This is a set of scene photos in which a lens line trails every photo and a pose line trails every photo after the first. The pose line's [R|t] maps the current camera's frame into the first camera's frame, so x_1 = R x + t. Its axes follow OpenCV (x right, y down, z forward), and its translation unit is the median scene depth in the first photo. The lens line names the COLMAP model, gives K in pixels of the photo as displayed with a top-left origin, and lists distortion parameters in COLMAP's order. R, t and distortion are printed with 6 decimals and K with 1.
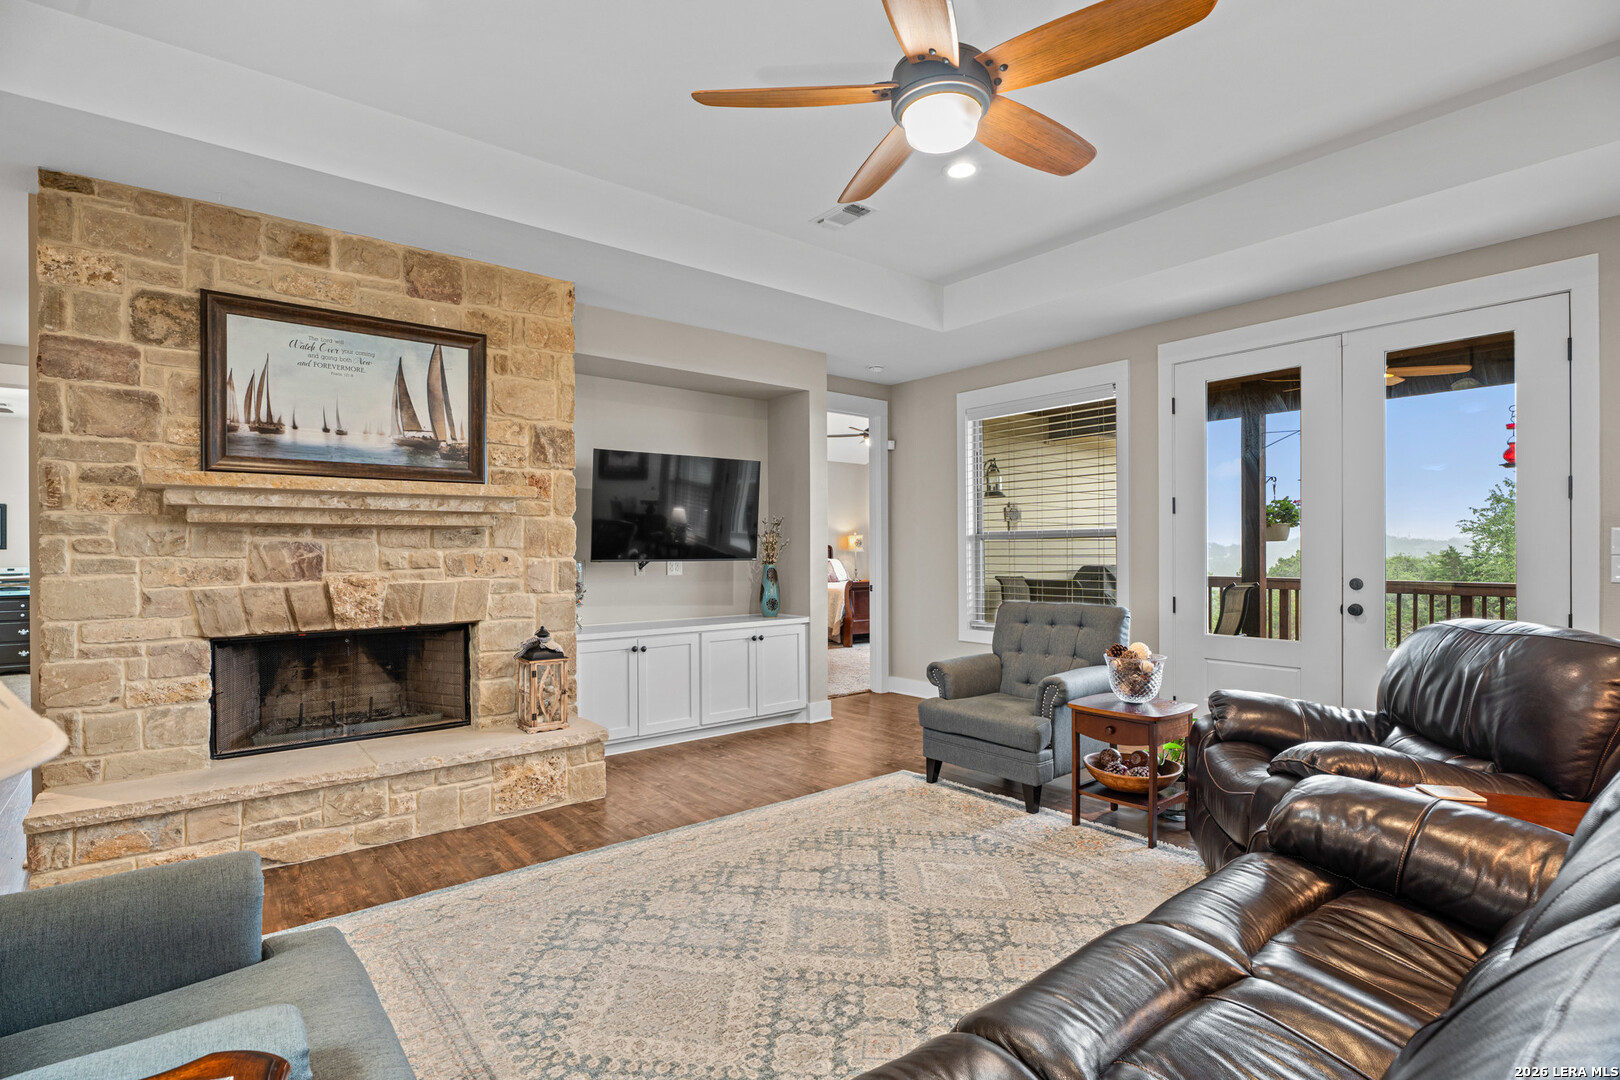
lens RADIAL K [[793.5, 0, 810.5], [0, 793.5, 547.3], [0, 0, 1]] dist [-0.002400, 0.000419]
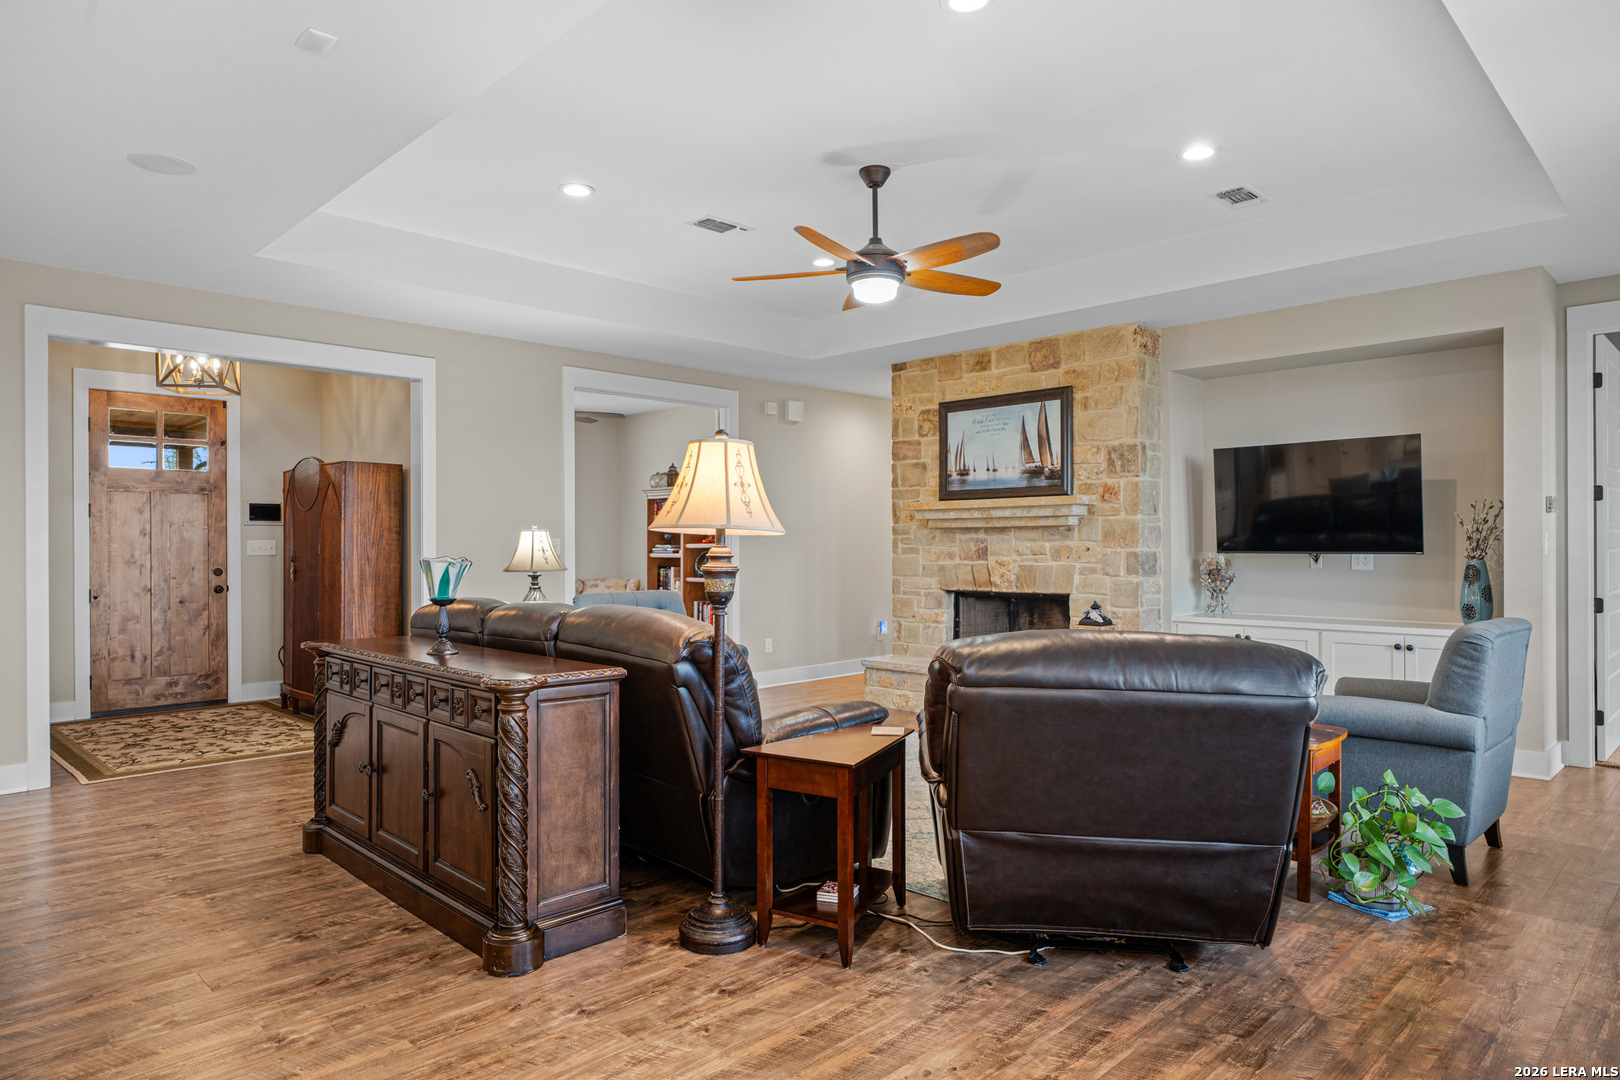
lens RADIAL K [[978.6, 0, 809.0], [0, 978.6, 540.7], [0, 0, 1]] dist [-0.018822, 0.000308]
pose [[0.104064, -0.001025, -0.994570, 1.313215], [0.005970, 0.999982, -0.000406, -0.001672], [0.994553, -0.005895, 0.104068, 0.397776]]
